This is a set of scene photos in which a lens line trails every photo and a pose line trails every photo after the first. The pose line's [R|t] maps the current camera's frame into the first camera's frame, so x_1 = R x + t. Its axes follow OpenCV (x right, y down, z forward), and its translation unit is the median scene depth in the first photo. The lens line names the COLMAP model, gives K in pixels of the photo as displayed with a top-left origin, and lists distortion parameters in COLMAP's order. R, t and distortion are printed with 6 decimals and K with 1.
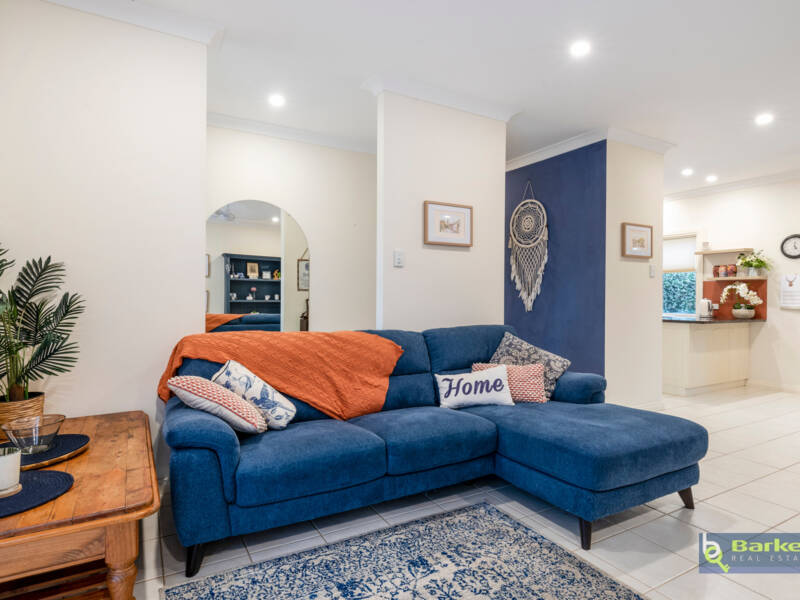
lens RADIAL K [[458.2, 0, 398.3], [0, 458.2, 296.5], [0, 0, 1]] dist [0.005256, 0.001372]
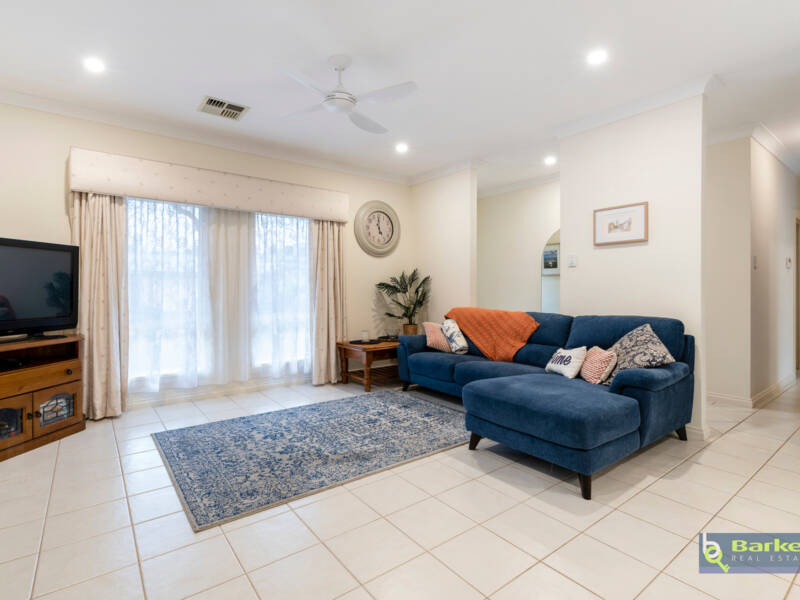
lens RADIAL K [[410.4, 0, 399.2], [0, 410.4, 294.9], [0, 0, 1]] dist [0.004627, 0.000037]
pose [[0.136900, 0.011115, -0.990523, 1.092168], [0.003029, 0.999928, 0.011639, 0.000585], [0.990580, -0.004594, 0.136856, 0.349567]]
